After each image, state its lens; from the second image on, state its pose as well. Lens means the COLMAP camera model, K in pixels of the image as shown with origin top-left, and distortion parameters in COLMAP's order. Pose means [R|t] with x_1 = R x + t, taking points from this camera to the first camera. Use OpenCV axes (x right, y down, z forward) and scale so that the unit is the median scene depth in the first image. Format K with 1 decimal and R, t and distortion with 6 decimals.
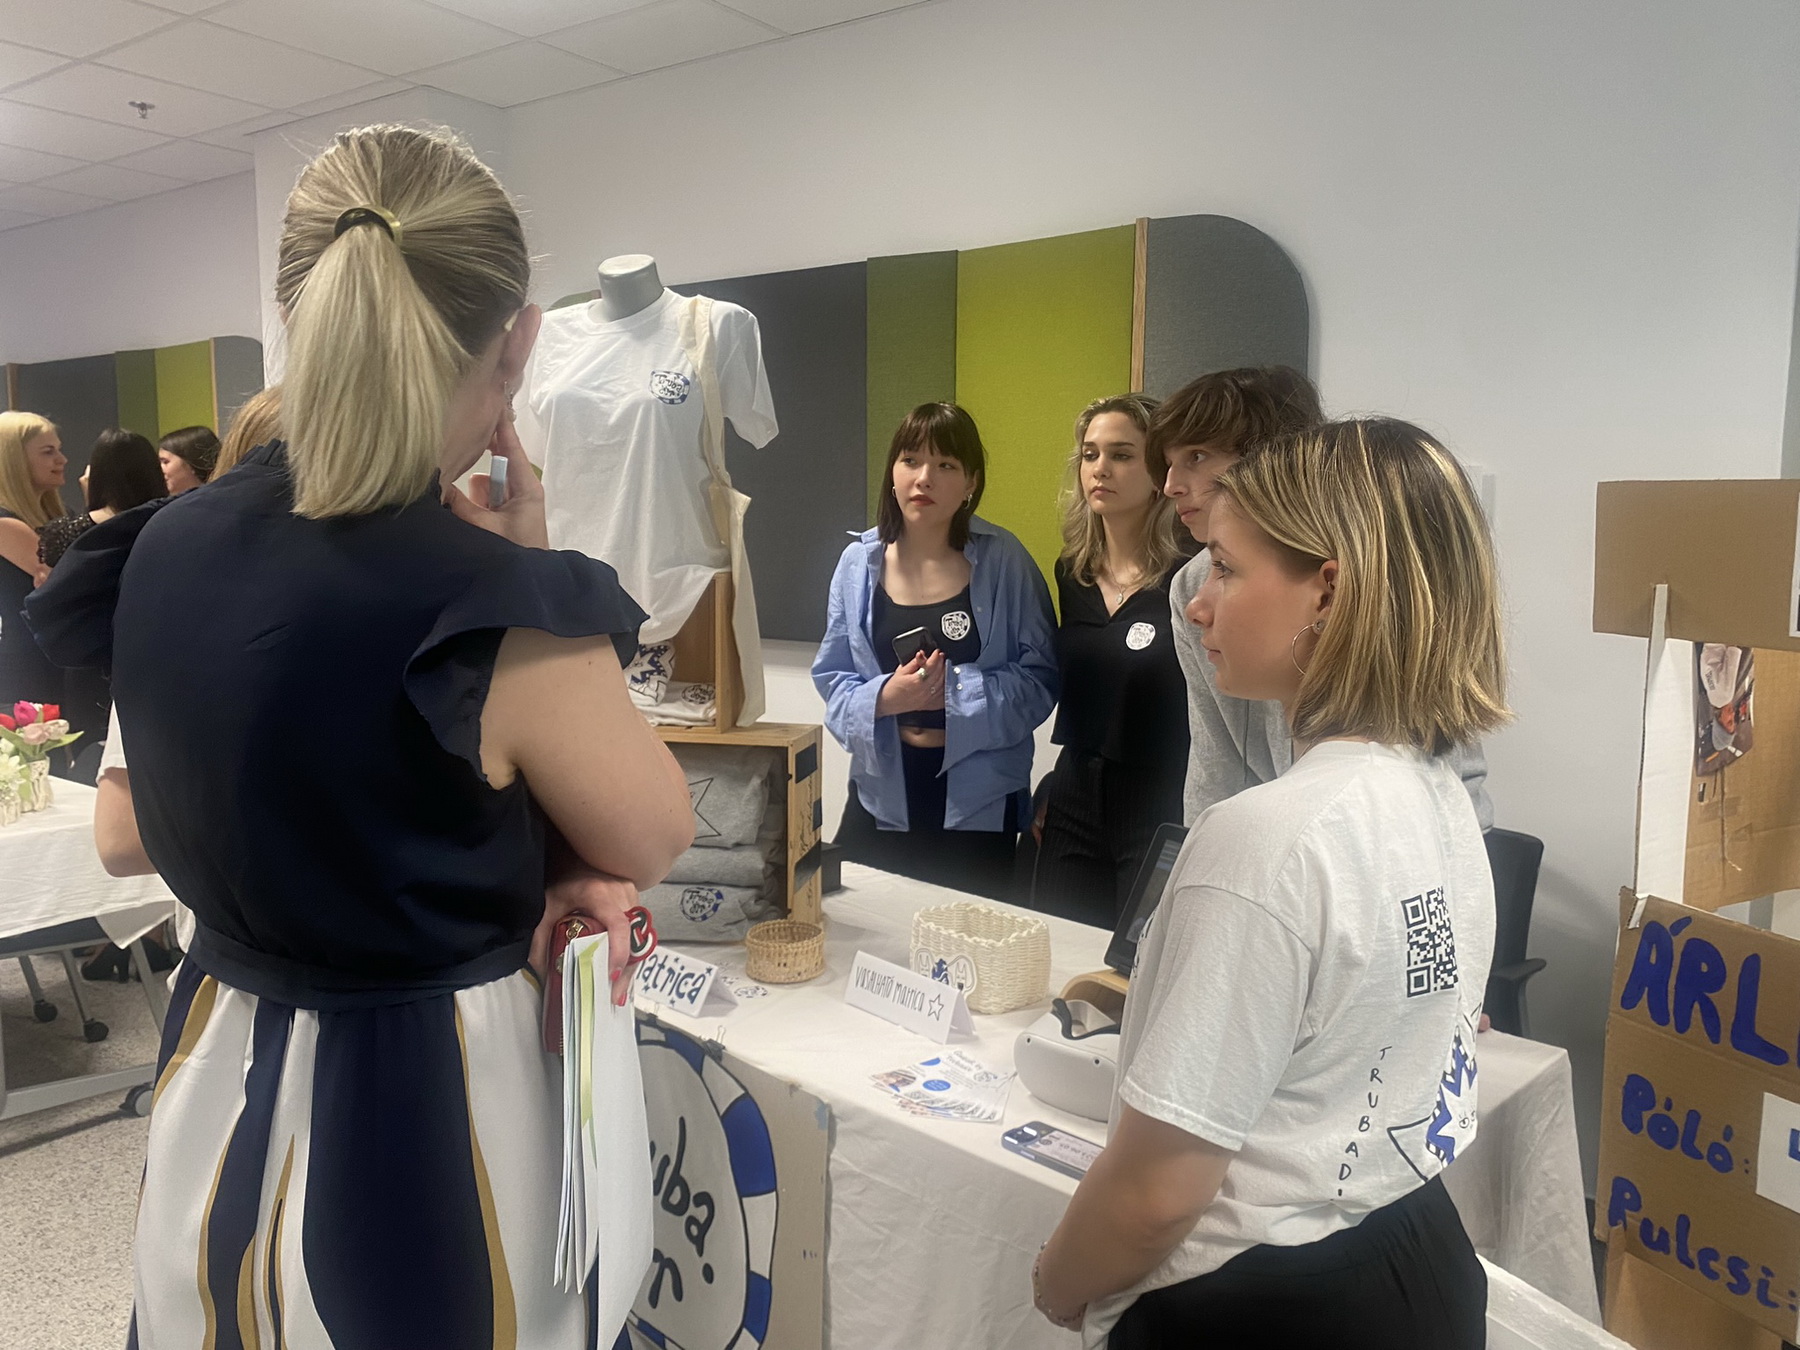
lens RADIAL K [[1389.9, 0, 904.9], [0, 1389.9, 663.3], [0, 0, 1]] dist [0.022569, 0.002080]
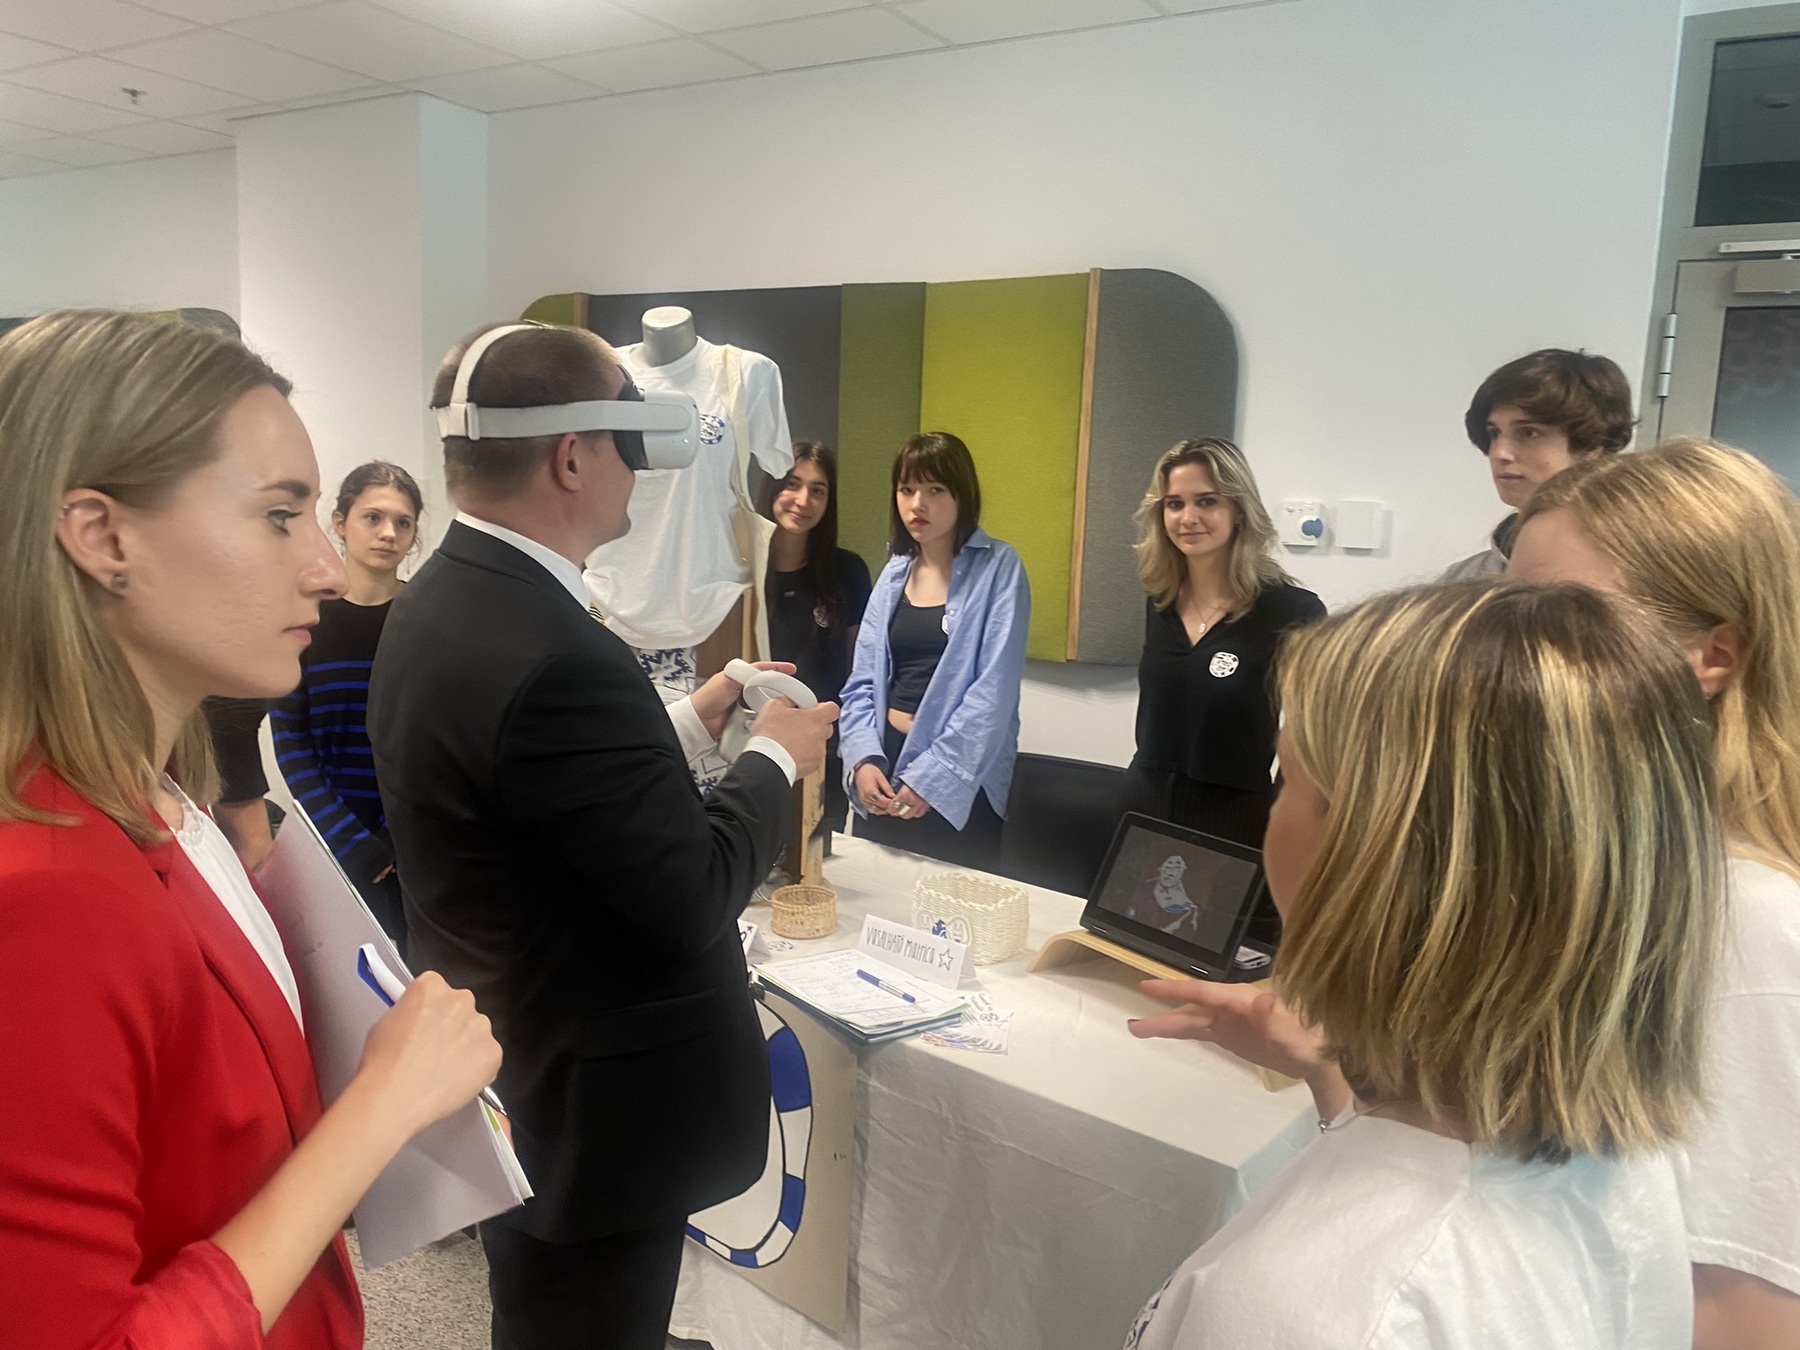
lens RADIAL K [[1351.5, 0, 903.4], [0, 1351.5, 658.0], [0, 0, 1]] dist [0.023550, -0.002941]
pose [[0.997312, 0.017802, 0.071079, -0.086023], [-0.020098, 0.999295, 0.031718, -0.047616], [-0.070464, -0.033061, 0.996966, -0.150656]]
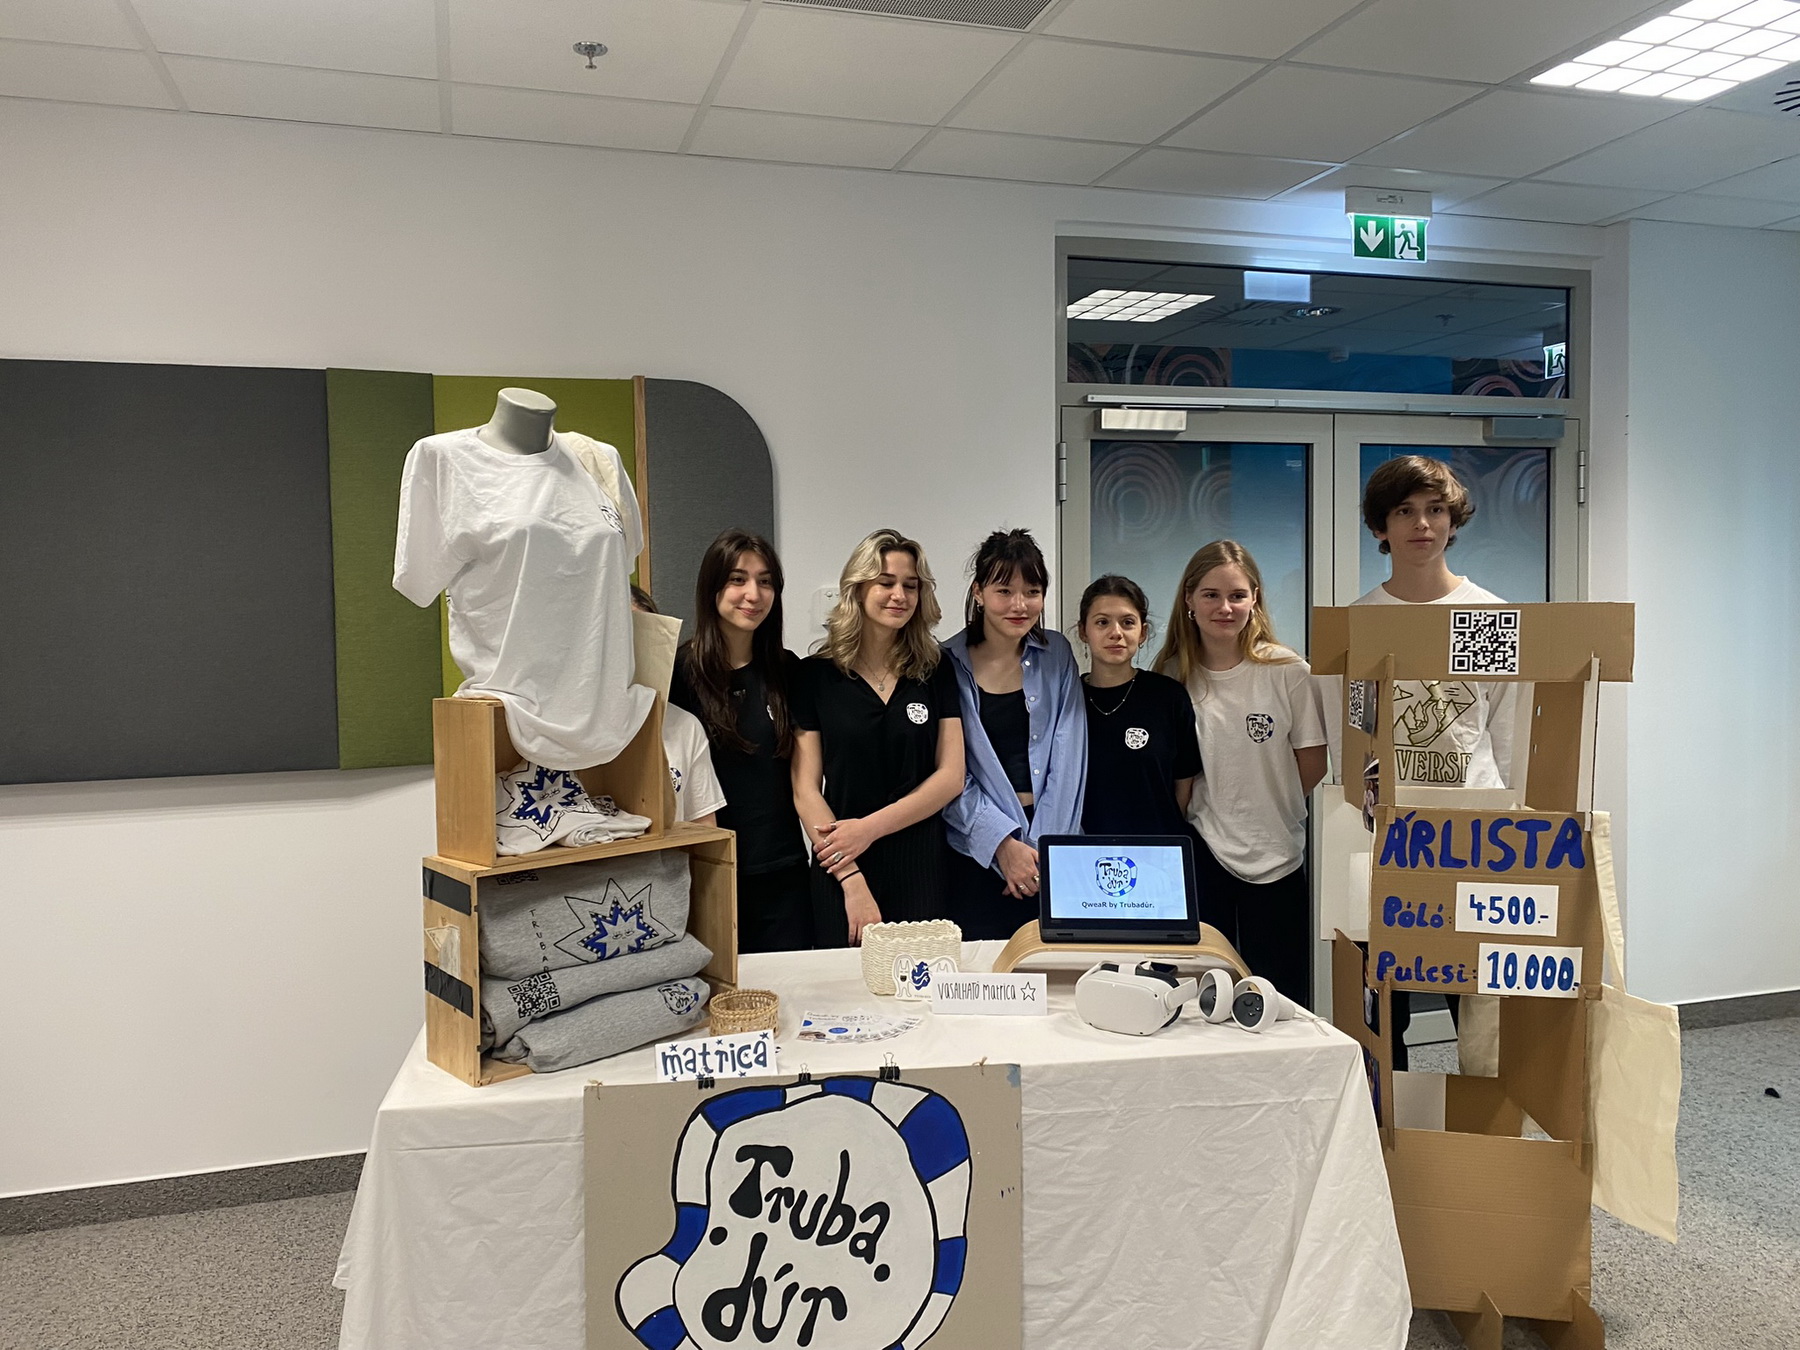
lens RADIAL K [[1389.9, 0, 904.9], [0, 1389.9, 663.3], [0, 0, 1]] dist [0.022569, 0.002080]
pose [[0.606290, -0.052595, 0.793503, -0.920110], [0.106365, 0.994208, -0.015372, -0.051336], [-0.788098, 0.093721, 0.608373, 0.188515]]
